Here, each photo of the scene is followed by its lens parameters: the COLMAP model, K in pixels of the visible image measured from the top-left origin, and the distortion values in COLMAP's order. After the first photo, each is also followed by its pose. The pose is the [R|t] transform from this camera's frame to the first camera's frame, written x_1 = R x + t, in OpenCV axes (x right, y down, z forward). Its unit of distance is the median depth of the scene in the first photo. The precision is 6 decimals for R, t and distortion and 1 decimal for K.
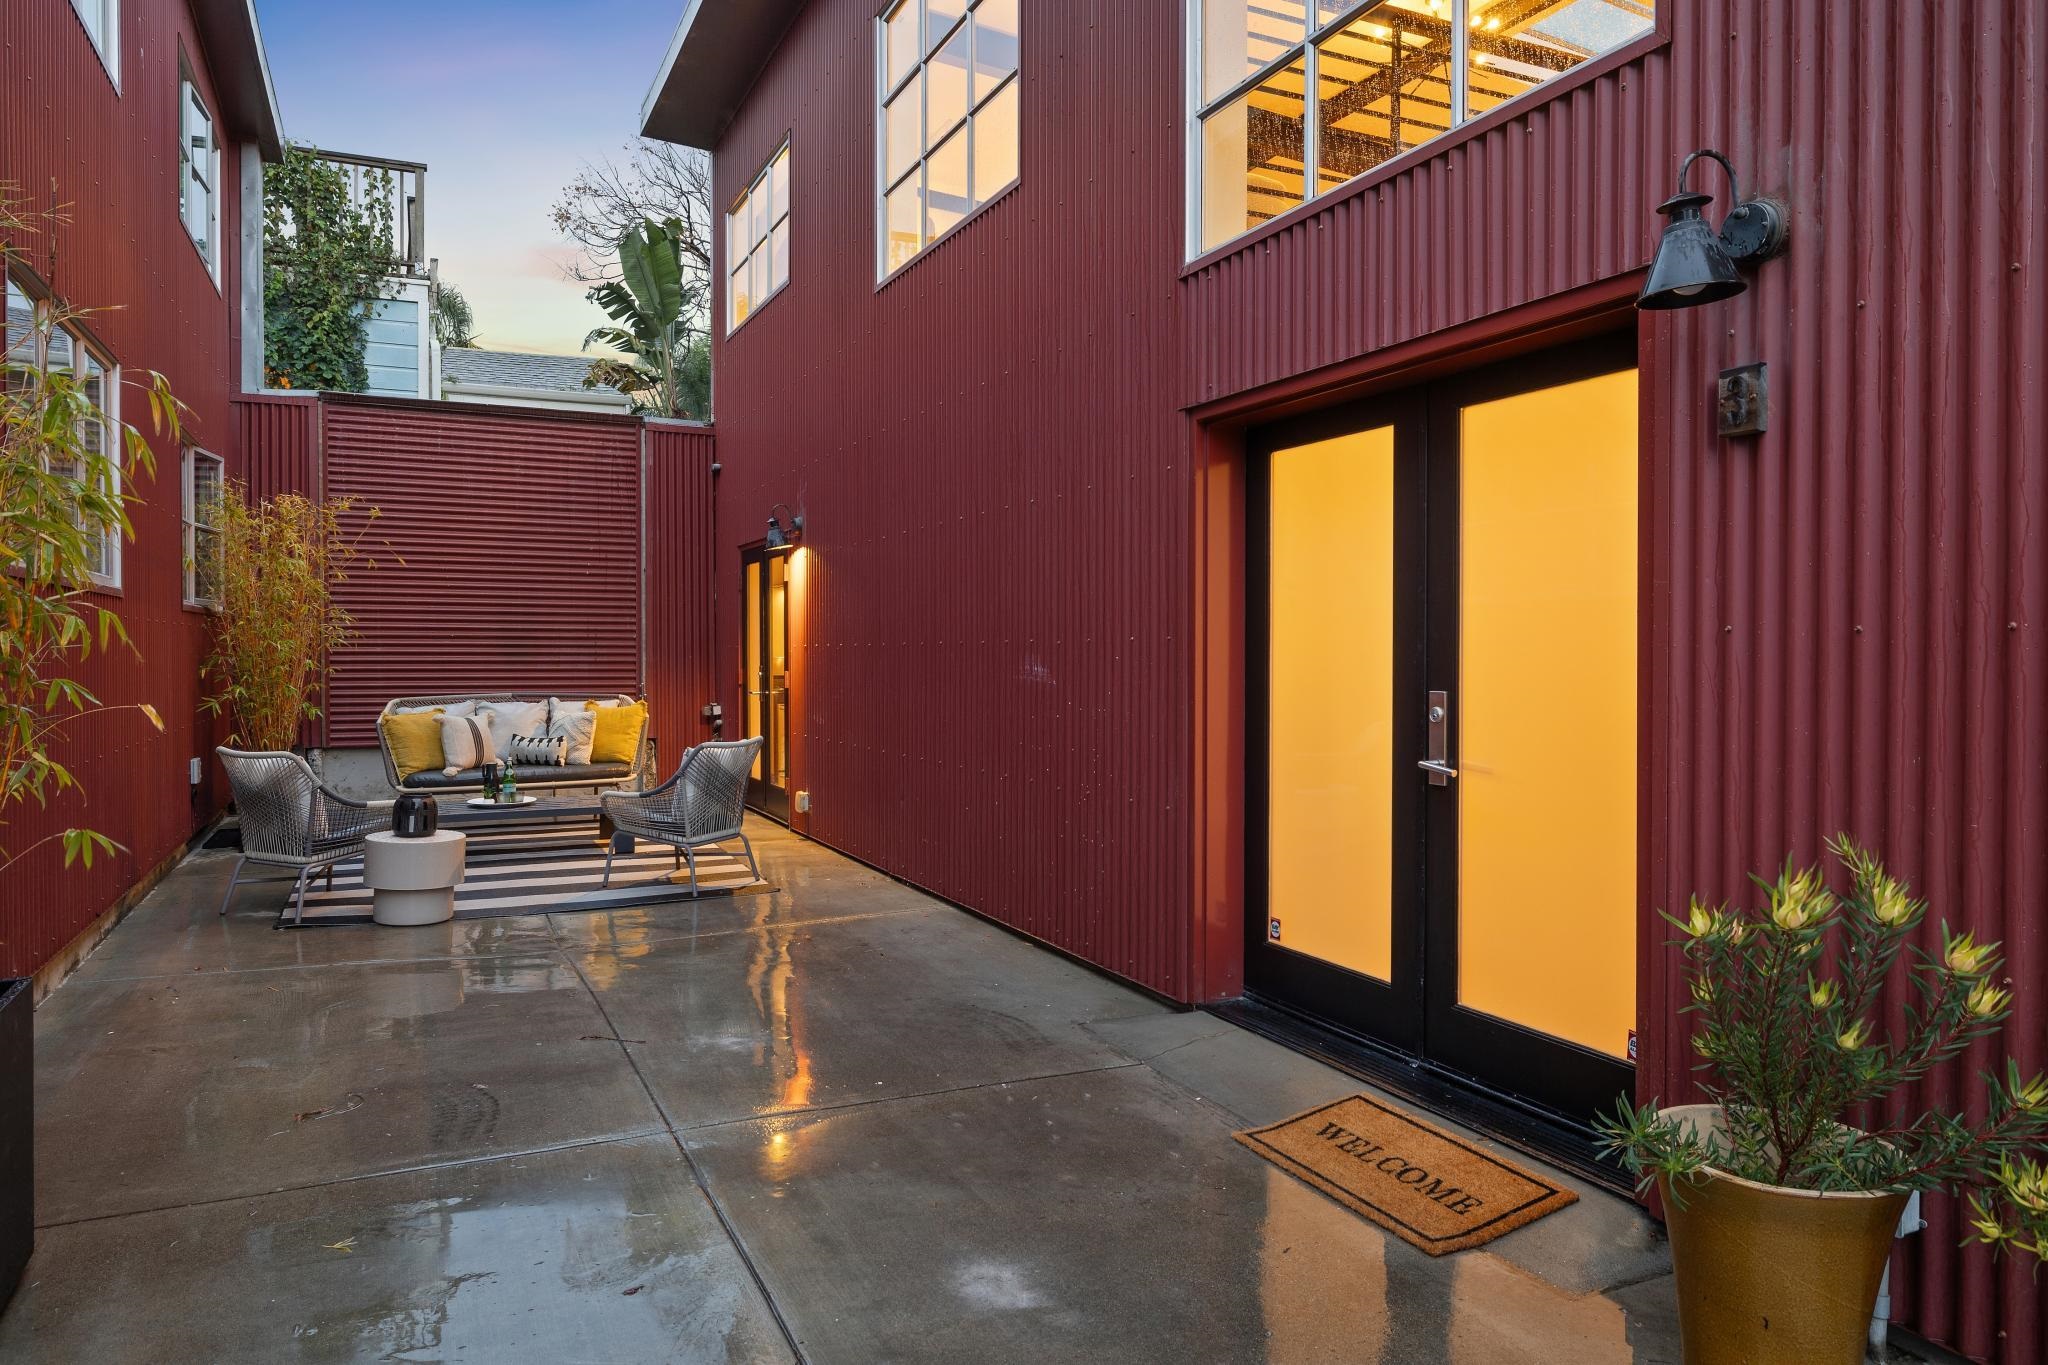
lens RADIAL K [[1080.0, 0, 927.8], [0, 1080.0, 678.5], [0, 0, 1]] dist [0.001304, 0.000059]
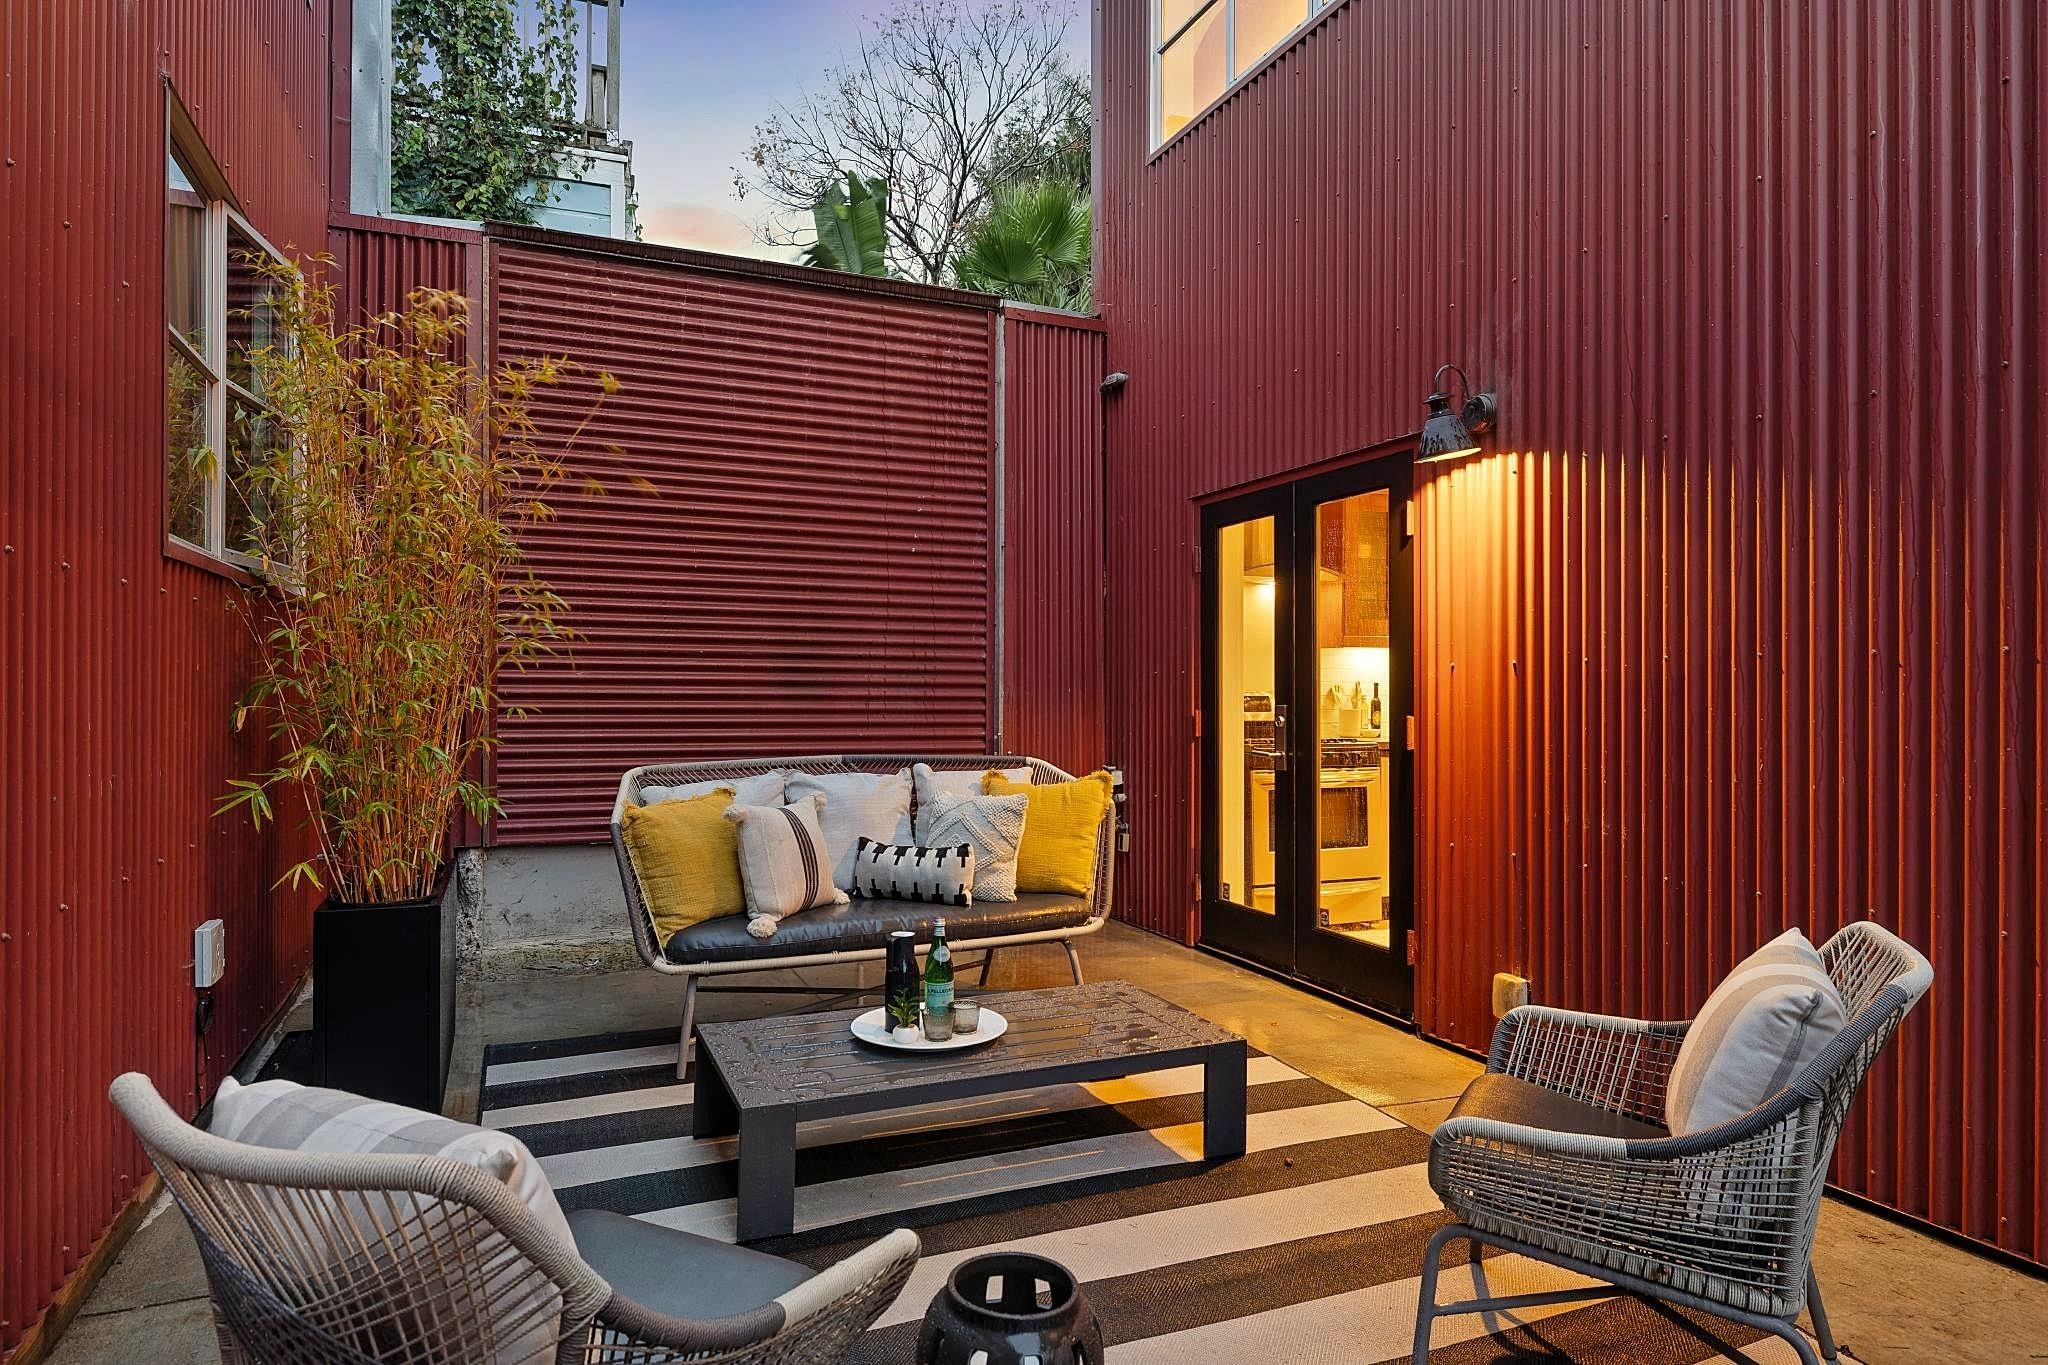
lens RADIAL K [[1164.6, 0, 1061.2], [0, 1164.6, 704.4], [0, 0, 1]] dist [-0.000109, 0.001514]
pose [[0.999490, 0.003217, -0.031760, -0.261128], [-0.003640, 0.999905, -0.013275, -0.004091], [0.031714, 0.013384, 0.999407, 0.436131]]
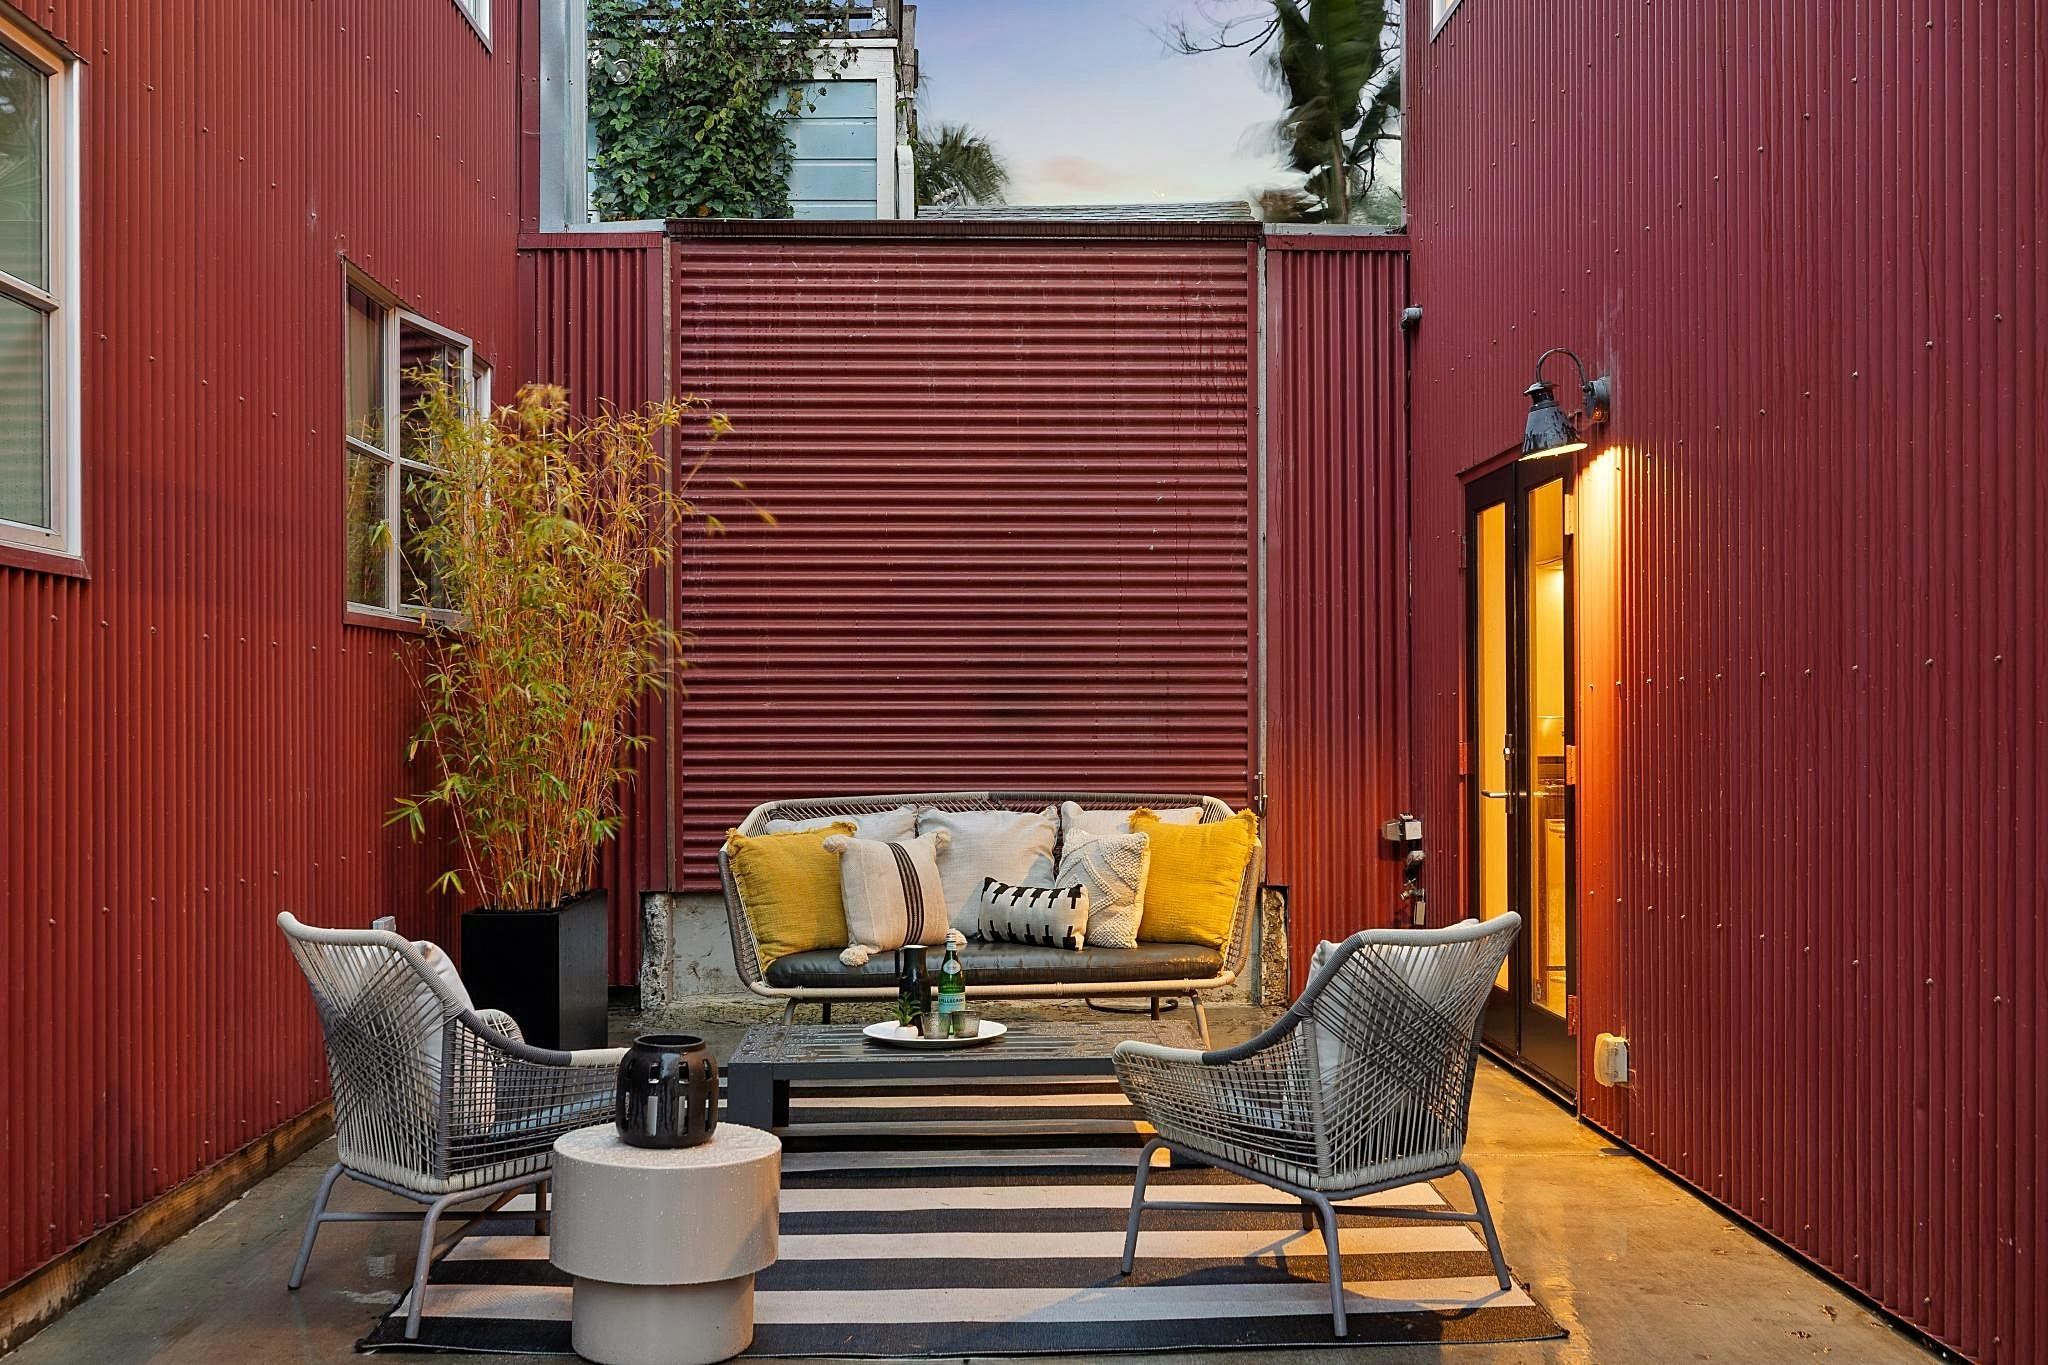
lens RADIAL K [[1919.9, 0, 1098.1], [0, 1919.9, 751.3], [0, 0, 1]] dist [0.000640, 0.000000]
pose [[0.935770, -0.000820, -0.352610, -0.036139], [-0.001655, 0.999976, -0.006718, 0.001059], [0.352607, 0.006870, 0.935746, 0.213369]]
